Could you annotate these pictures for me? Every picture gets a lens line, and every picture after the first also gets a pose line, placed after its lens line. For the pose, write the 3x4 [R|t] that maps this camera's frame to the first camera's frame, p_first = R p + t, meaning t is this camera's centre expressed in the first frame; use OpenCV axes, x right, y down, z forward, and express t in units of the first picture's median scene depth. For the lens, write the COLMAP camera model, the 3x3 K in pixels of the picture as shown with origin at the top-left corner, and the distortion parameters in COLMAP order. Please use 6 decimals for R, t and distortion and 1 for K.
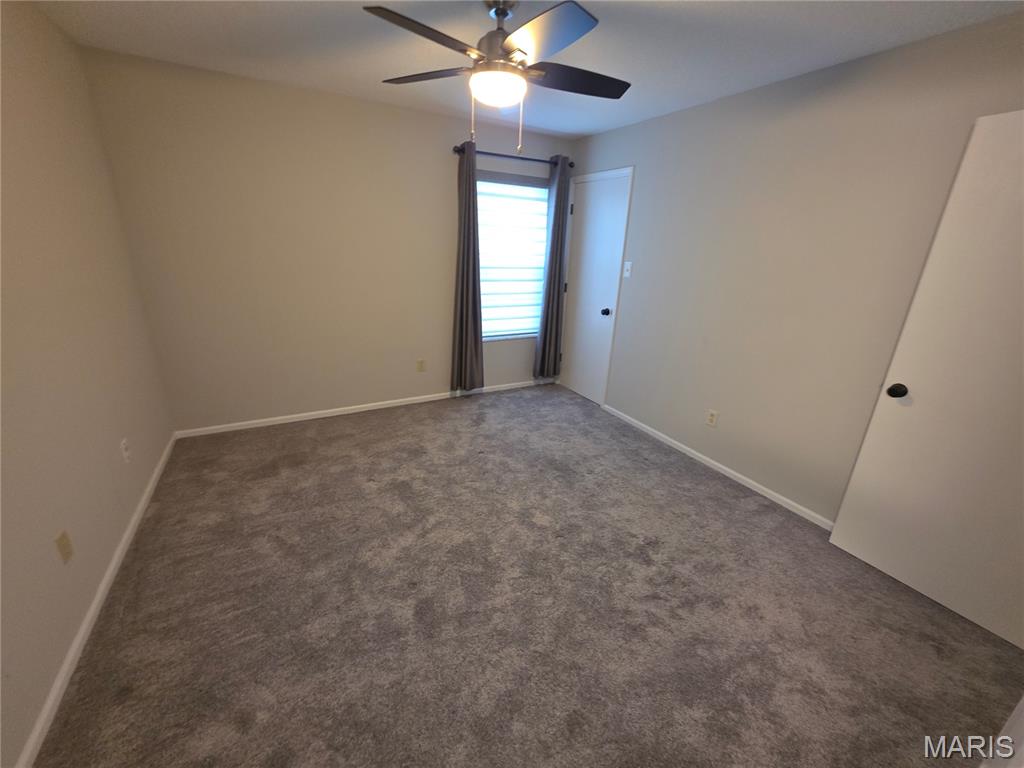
lens RADIAL K [[409.3, 0, 514.3], [0, 409.3, 382.2], [0, 0, 1]] dist [0.000503, 0.000036]
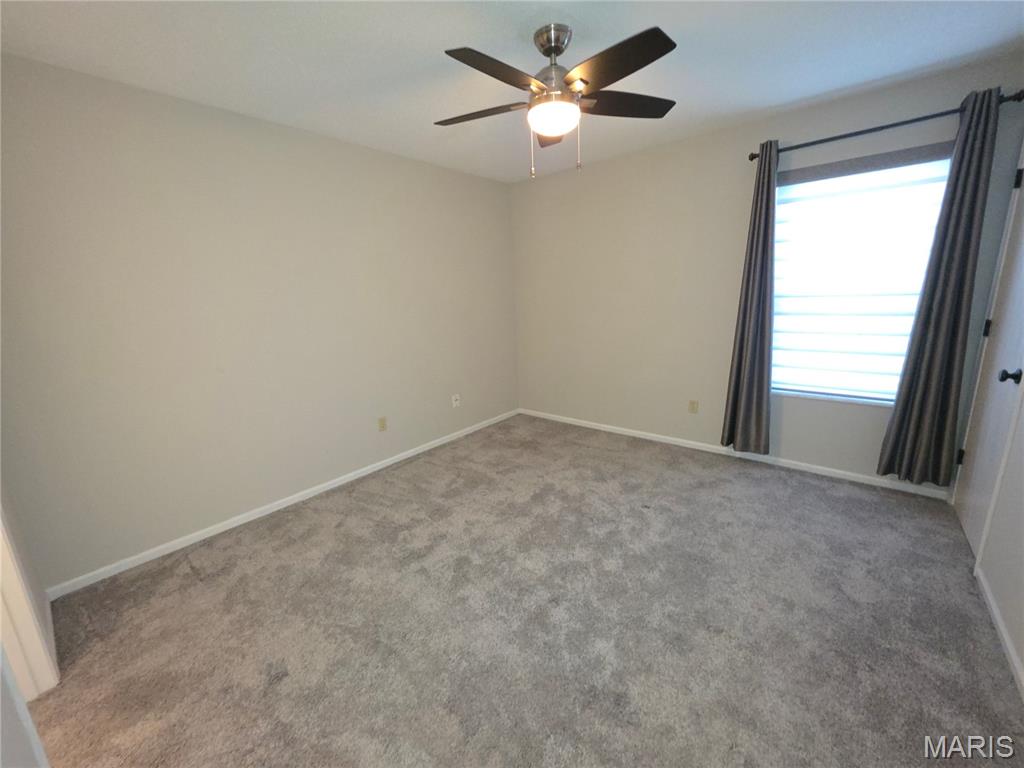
lens RADIAL K [[405.6, 0, 512.0], [0, 405.6, 384.0], [0, 0, 1]] dist [0.000868, 0.000108]
pose [[0.356789, 0.157172, -0.920868, 0.446803], [-0.247396, 0.966447, 0.069098, -0.052929], [0.900831, 0.203166, 0.383701, 0.296101]]
